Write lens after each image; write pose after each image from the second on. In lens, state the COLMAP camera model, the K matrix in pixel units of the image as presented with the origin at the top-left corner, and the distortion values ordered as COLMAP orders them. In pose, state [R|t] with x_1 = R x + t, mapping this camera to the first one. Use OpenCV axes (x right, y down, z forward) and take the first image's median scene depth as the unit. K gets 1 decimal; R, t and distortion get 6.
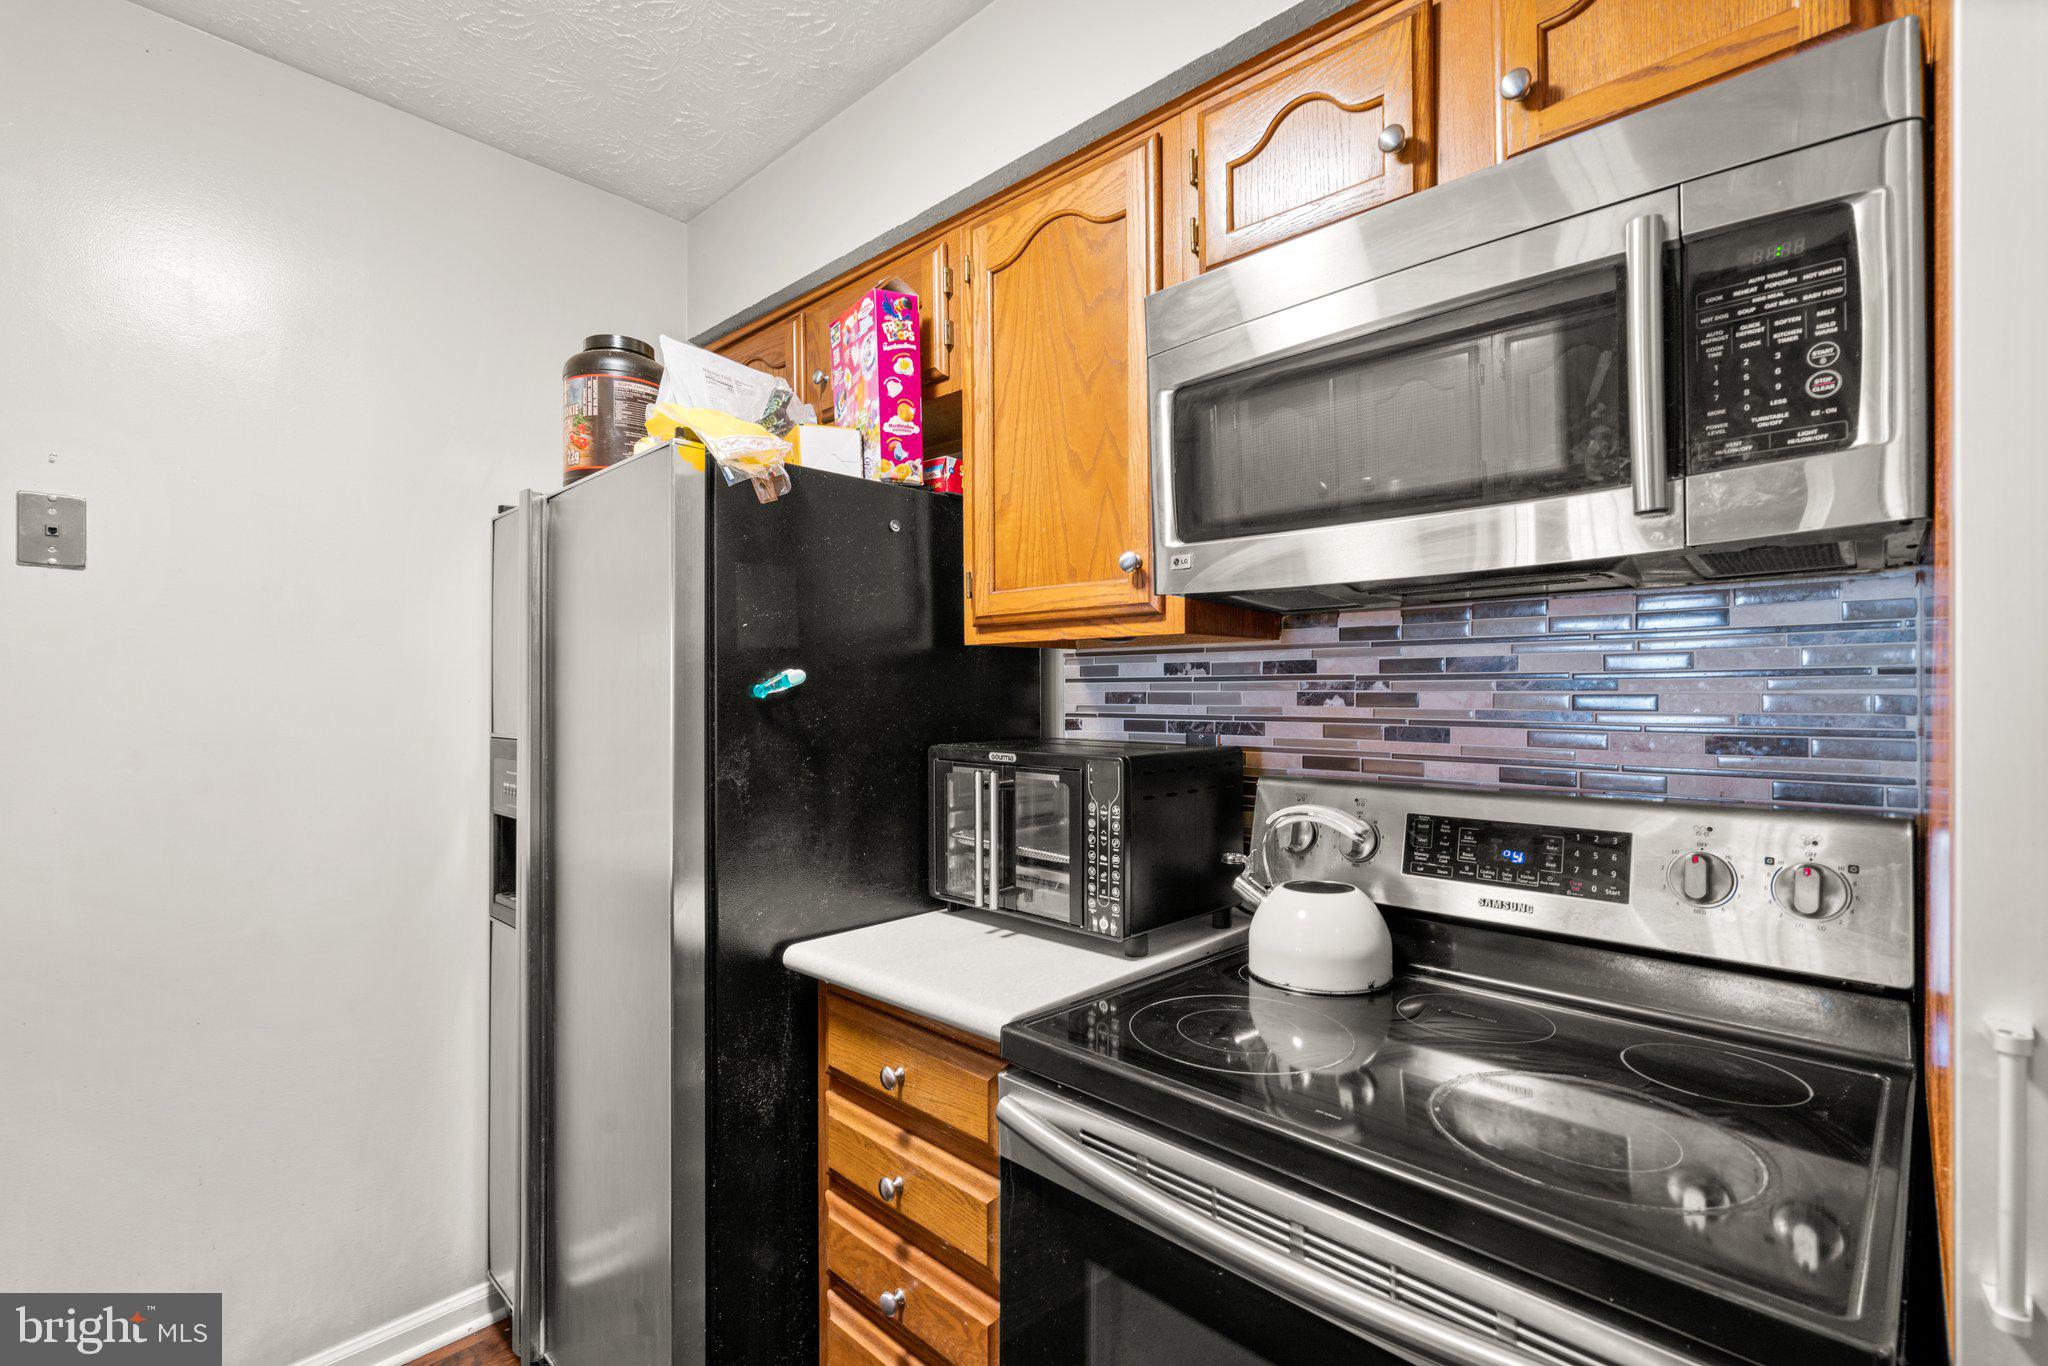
lens RADIAL K [[932.6, 0, 1023.4], [0, 932.6, 688.8], [0, 0, 1]] dist [-0.018470, 0.017544]
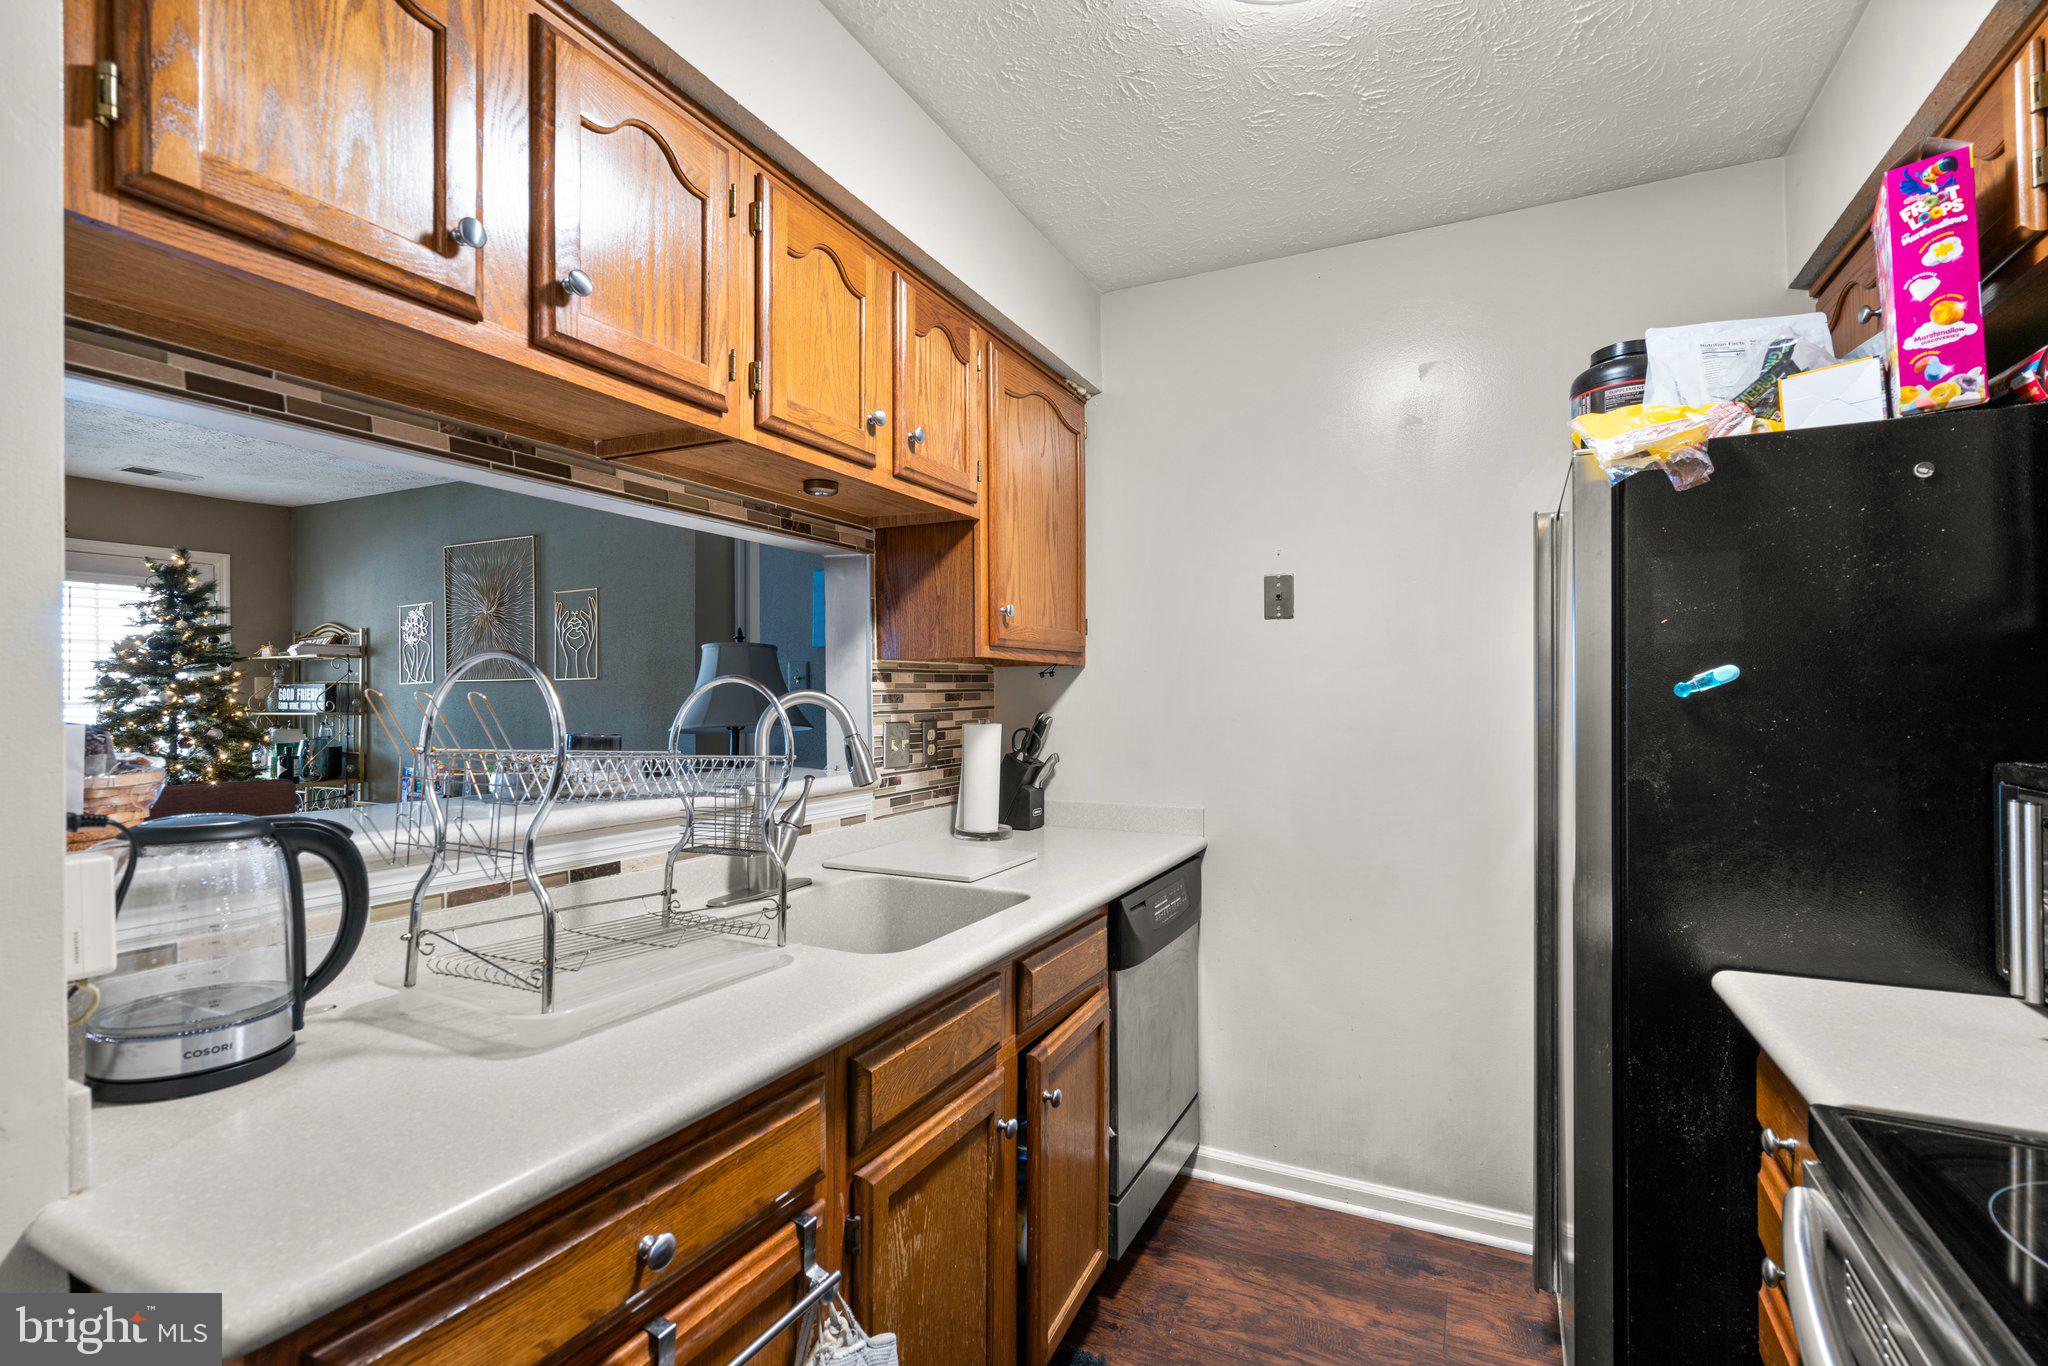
lens RADIAL K [[937.9, 0, 1032.6], [0, 937.9, 692.3], [0, 0, 1]] dist [-0.000751, 0.001887]
pose [[0.302533, -0.006544, -0.953116, 0.378121], [0.009166, 0.999950, -0.003956, 0.002369], [0.953095, -0.007539, 0.302578, 0.078342]]
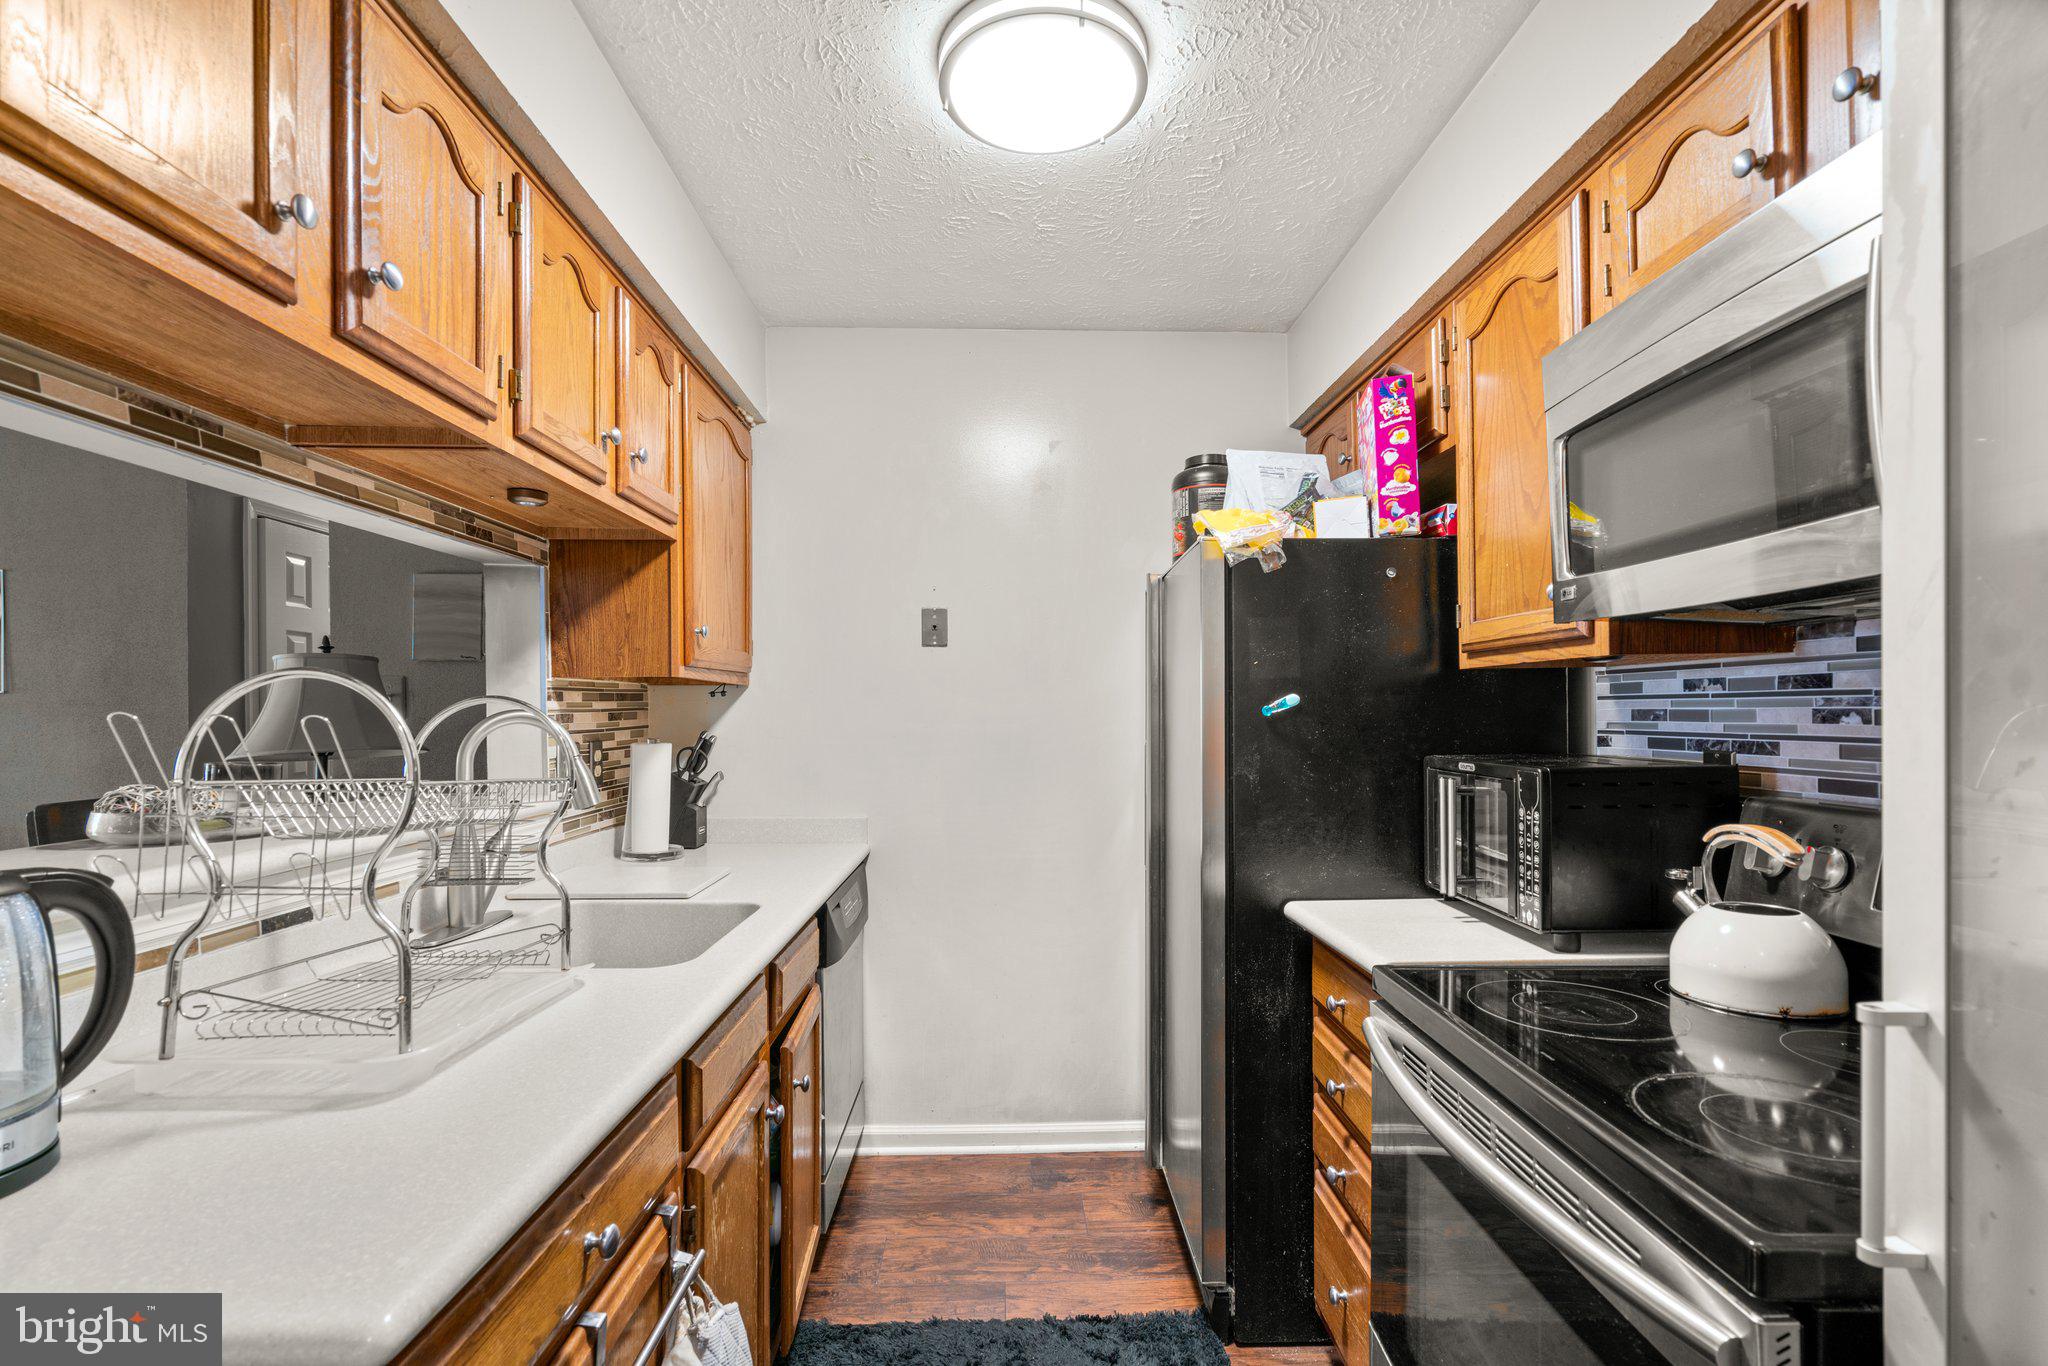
lens RADIAL K [[936.6, 0, 1031.2], [0, 936.6, 711.9], [0, 0, 1]] dist [-0.000332, 0.000410]
pose [[0.714513, -0.004195, -0.699609, 0.383849], [0.009532, 0.999948, 0.003739, -0.004066], [0.699557, -0.009341, 0.714516, -0.194626]]
